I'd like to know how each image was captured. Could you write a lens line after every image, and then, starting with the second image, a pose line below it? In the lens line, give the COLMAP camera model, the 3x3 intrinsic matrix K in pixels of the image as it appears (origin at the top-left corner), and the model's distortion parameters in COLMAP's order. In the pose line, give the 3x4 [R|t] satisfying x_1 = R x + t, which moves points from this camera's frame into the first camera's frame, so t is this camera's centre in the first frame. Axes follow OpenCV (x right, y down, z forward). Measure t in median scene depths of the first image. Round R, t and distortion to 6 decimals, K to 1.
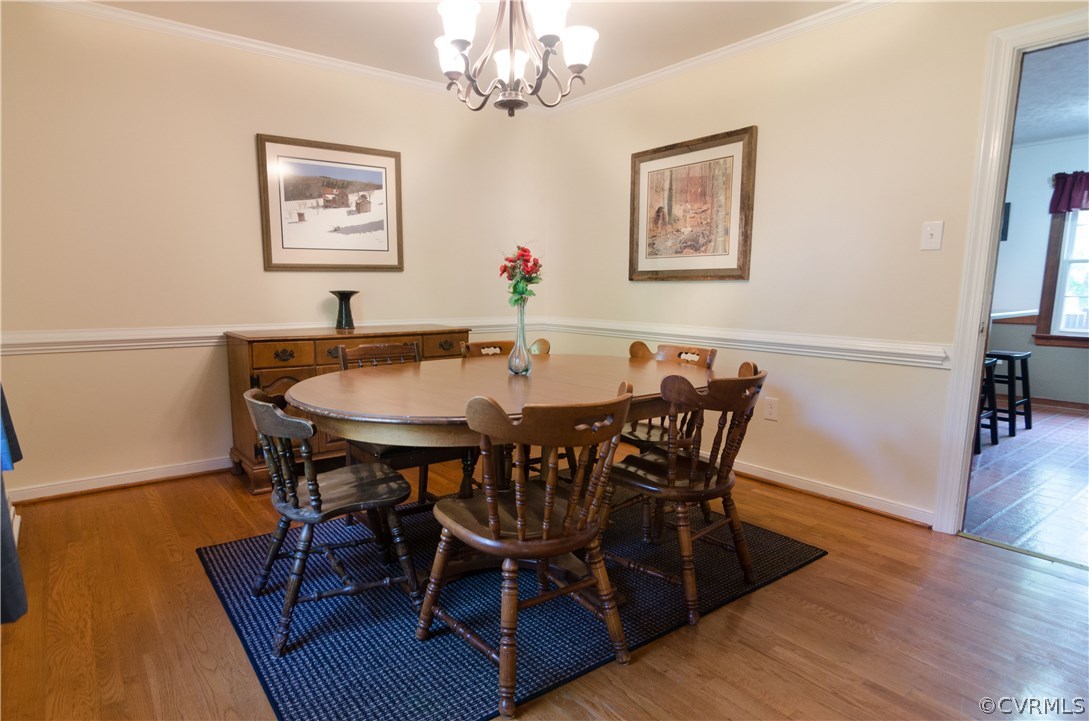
lens RADIAL K [[556.2, 0, 514.0], [0, 556.2, 361.4], [0, 0, 1]] dist [-0.004447, -0.000068]
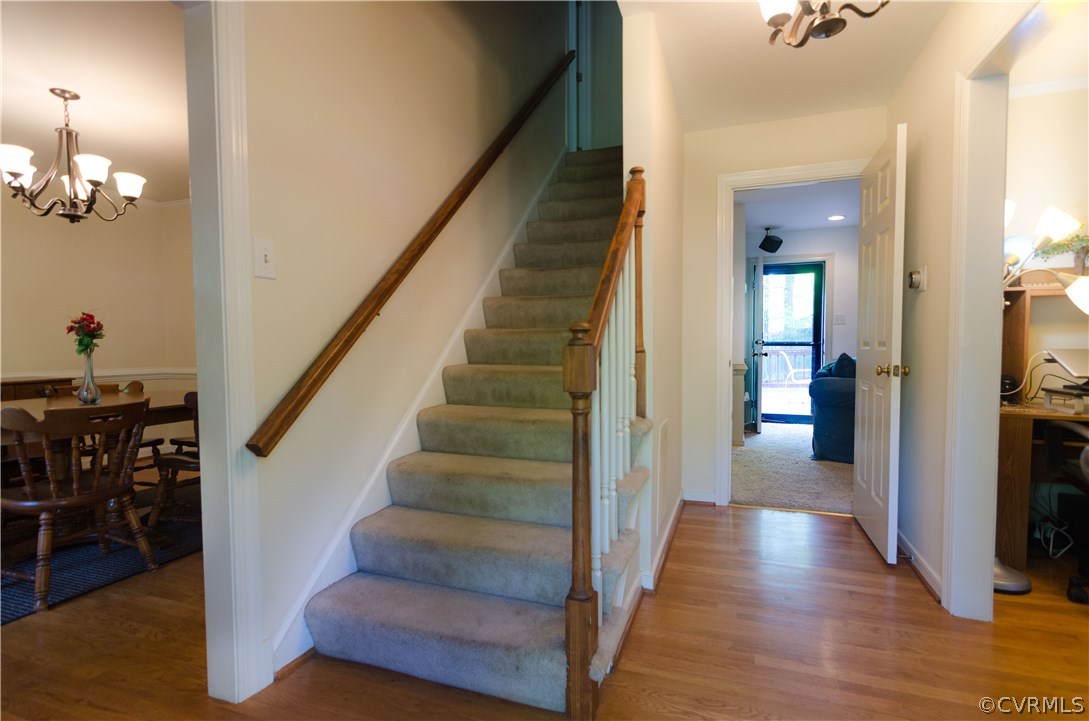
lens RADIAL K [[508.2, 0, 544.5], [0, 508.2, 360.5], [0, 0, 1]] dist [0.000636, 0.000803]
pose [[0.841978, -0.033551, 0.538467, 0.306853], [0.085179, 0.993813, -0.071269, 0.112001], [-0.532745, 0.105873, 0.839627, -0.736204]]
